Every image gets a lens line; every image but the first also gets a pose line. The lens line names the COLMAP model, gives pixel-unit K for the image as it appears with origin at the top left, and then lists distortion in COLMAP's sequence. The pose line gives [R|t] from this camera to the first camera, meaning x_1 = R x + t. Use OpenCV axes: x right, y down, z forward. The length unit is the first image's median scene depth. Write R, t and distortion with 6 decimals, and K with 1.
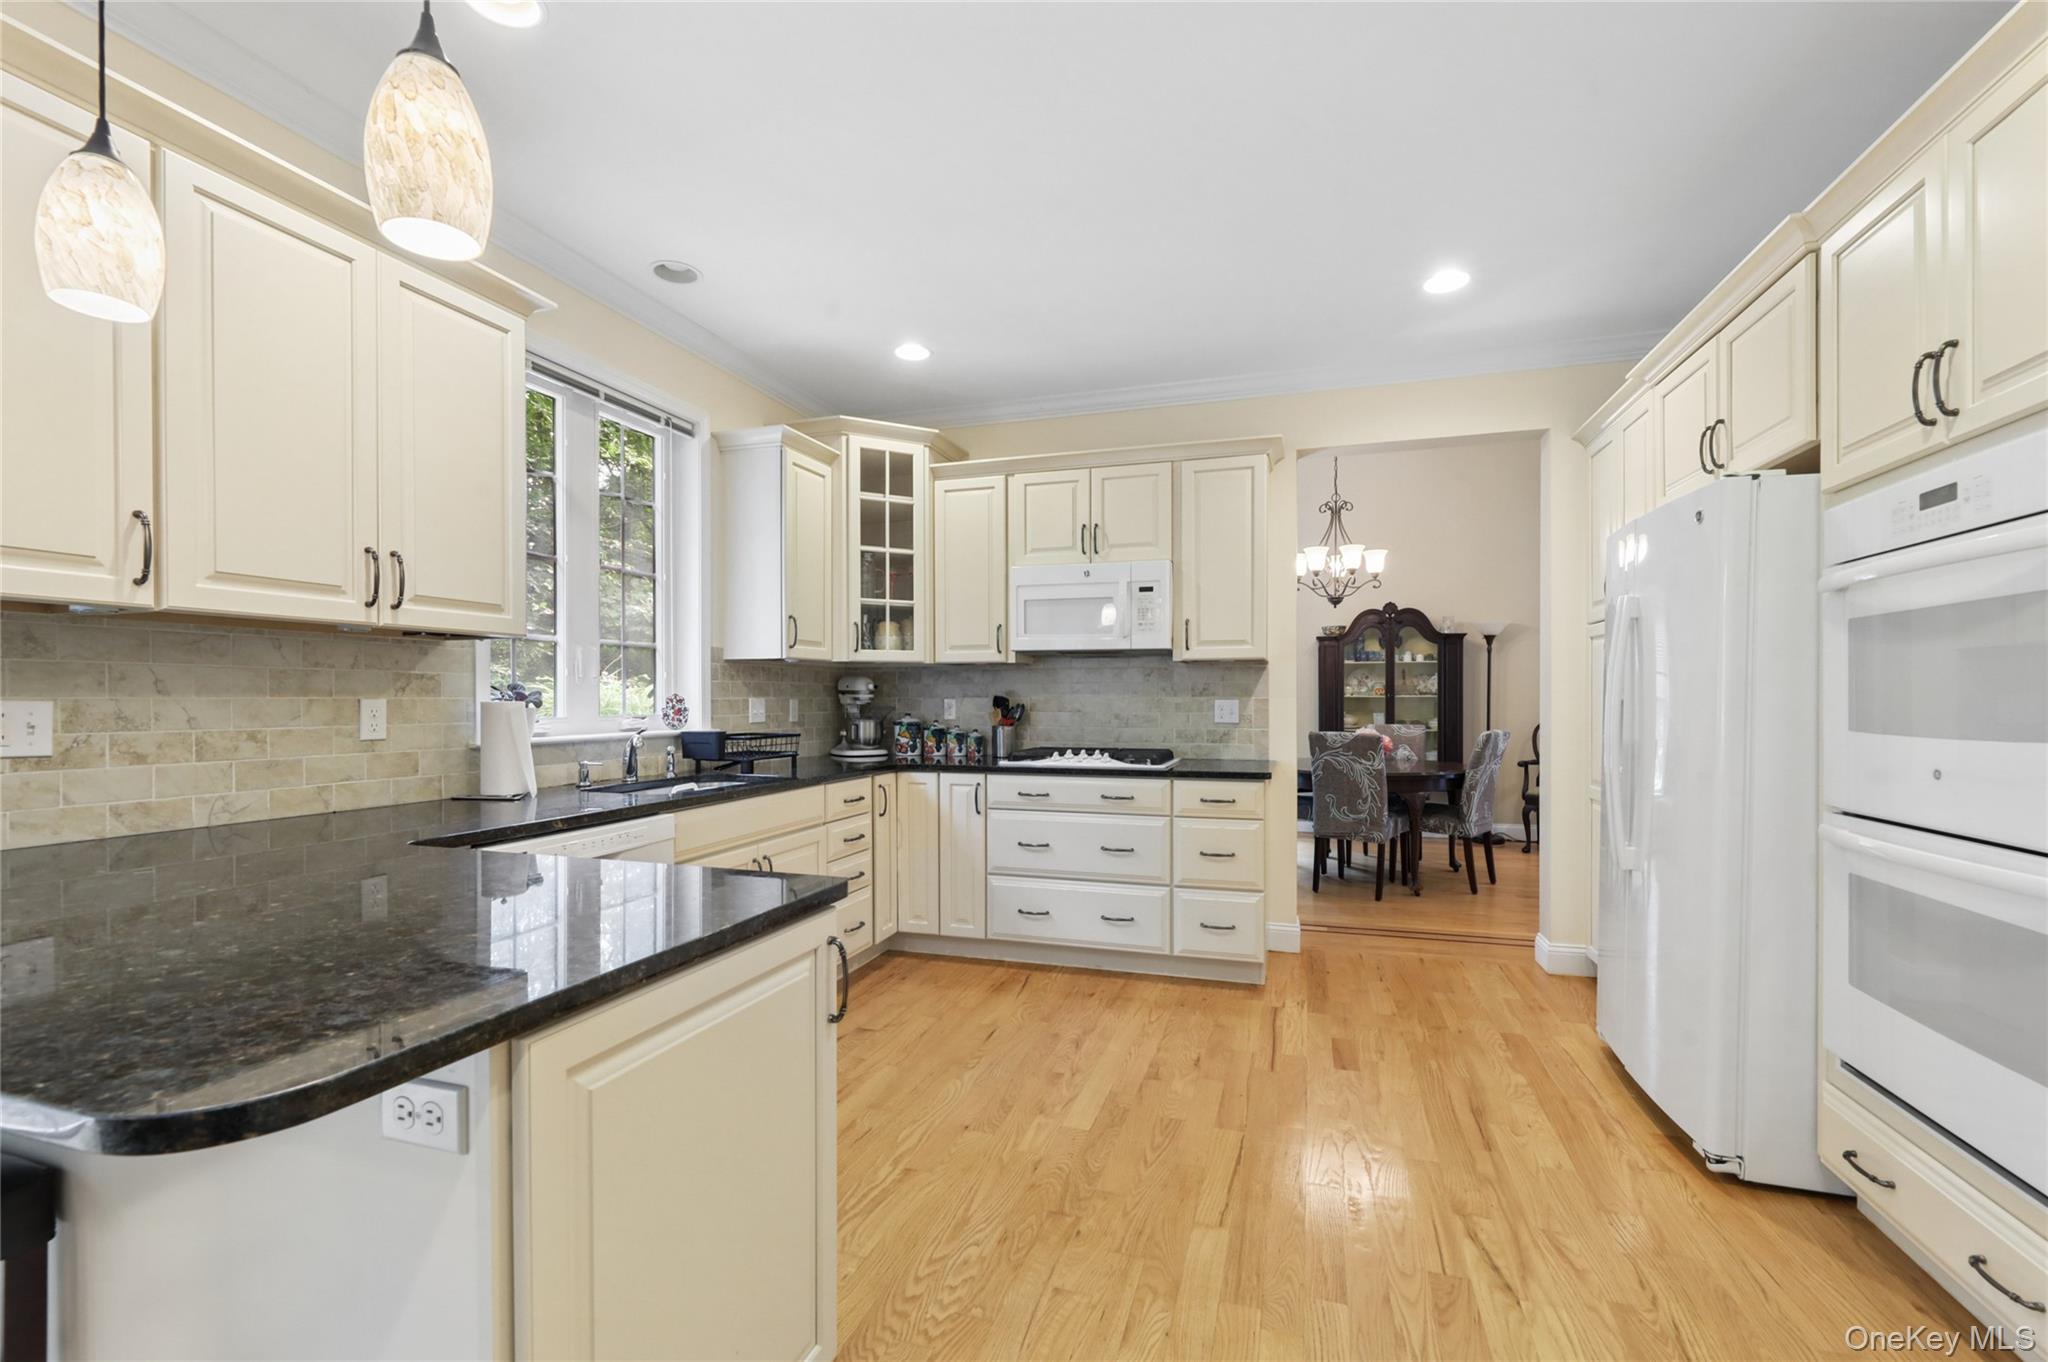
lens RADIAL K [[835.1, 0, 1024.0], [0, 835.1, 681.0], [0, 0, 1]] dist [0.000924, 0.000169]
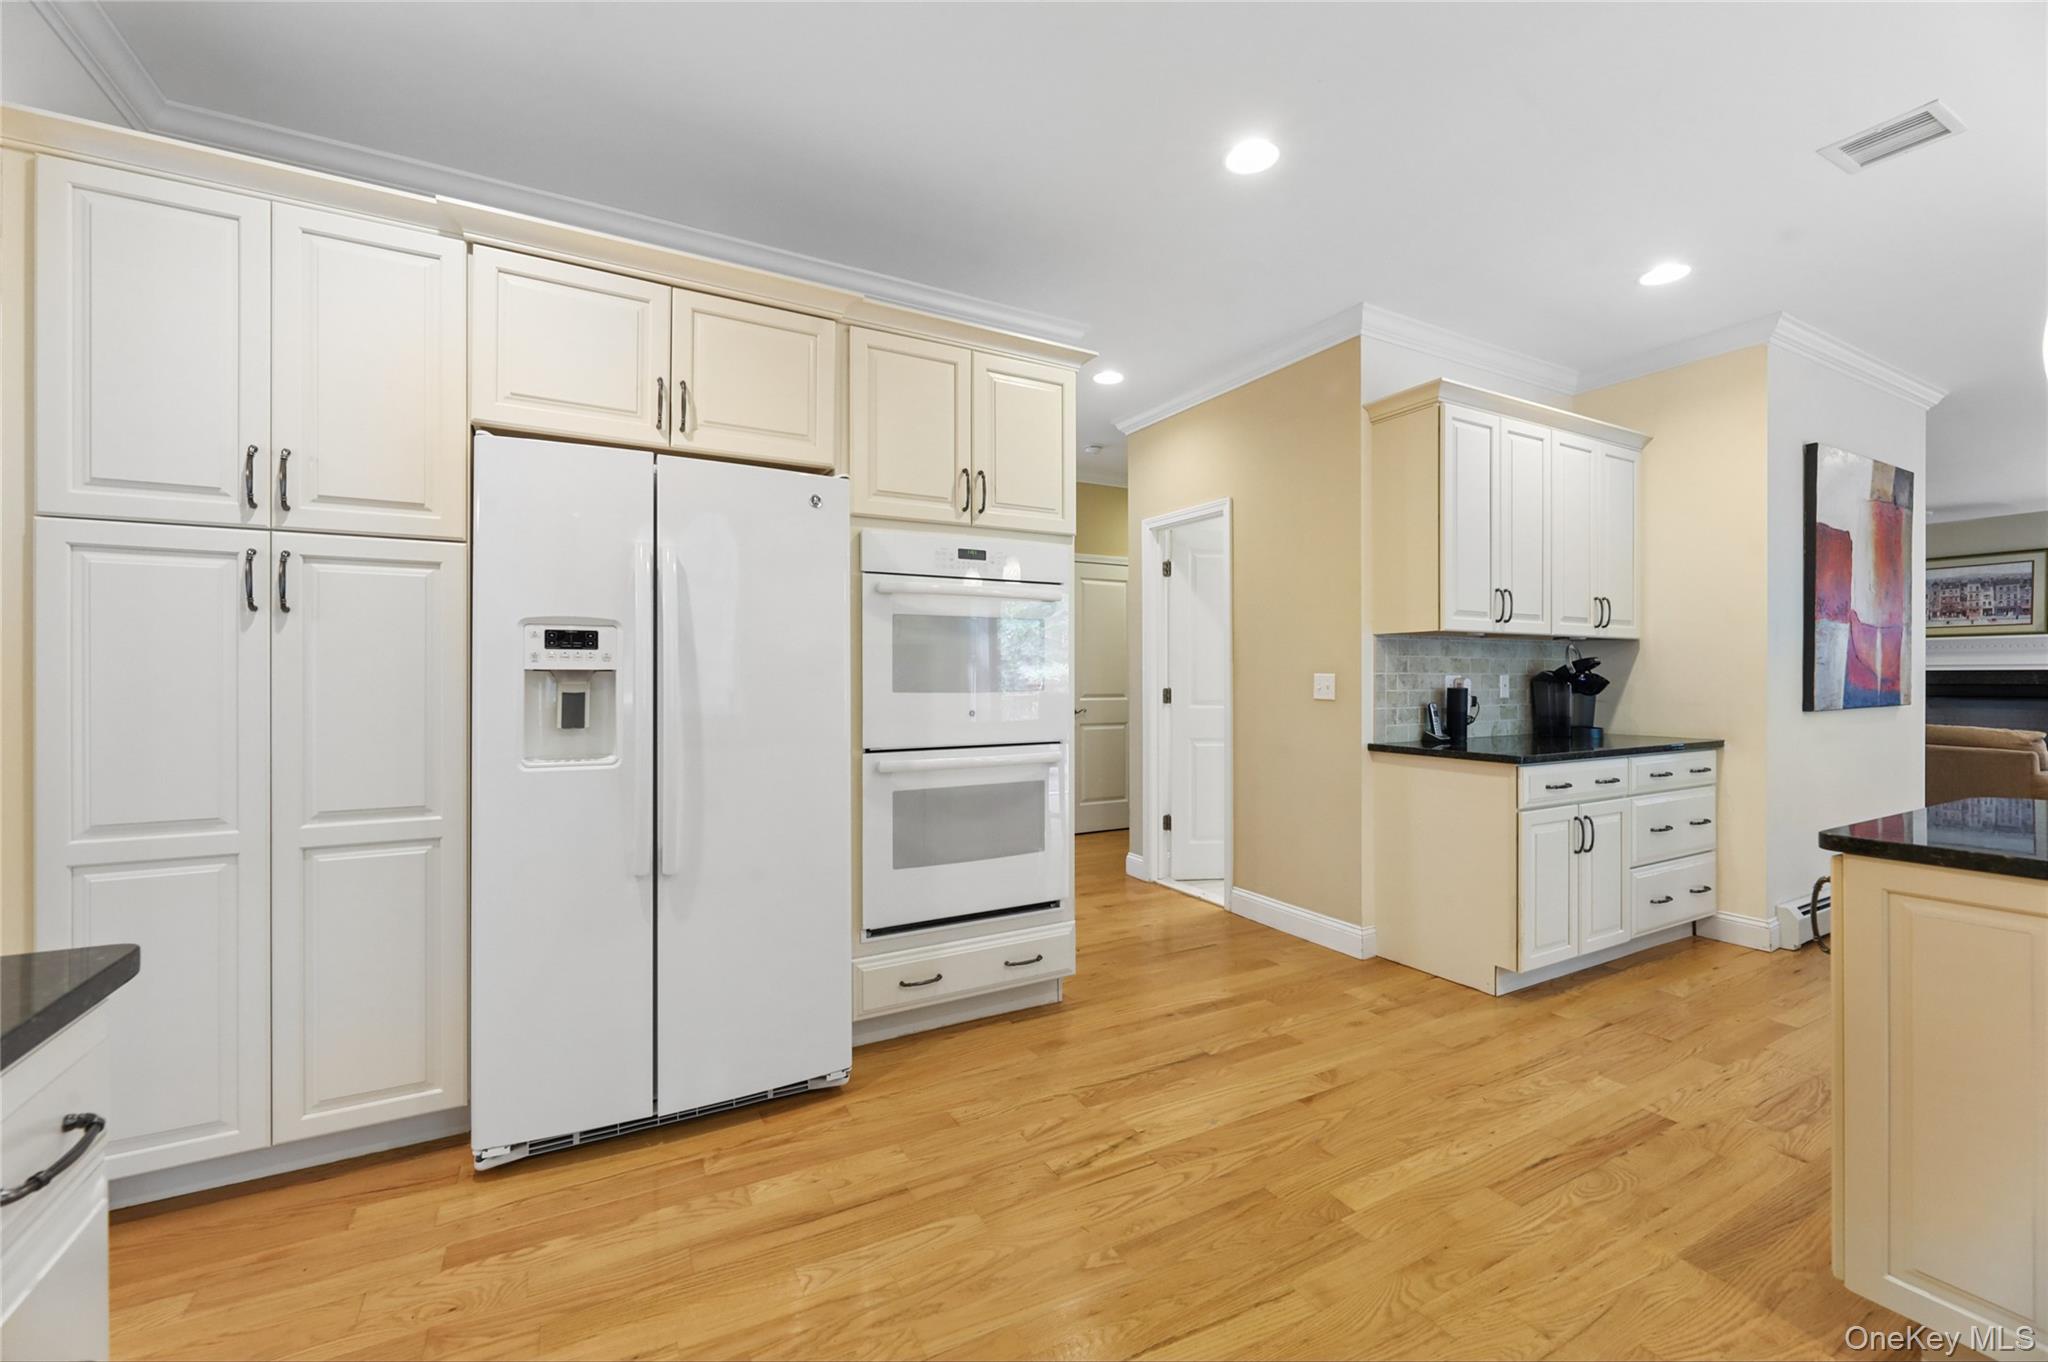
lens RADIAL K [[828.2, 0, 1021.6], [0, 828.2, 673.4], [0, 0, 1]] dist [-0.000645, -0.000274]
pose [[-0.728346, -0.003869, 0.685199, -0.140936], [-0.014541, 0.999846, -0.009810, 0.036896], [-0.685056, -0.017109, -0.728290, 1.862931]]
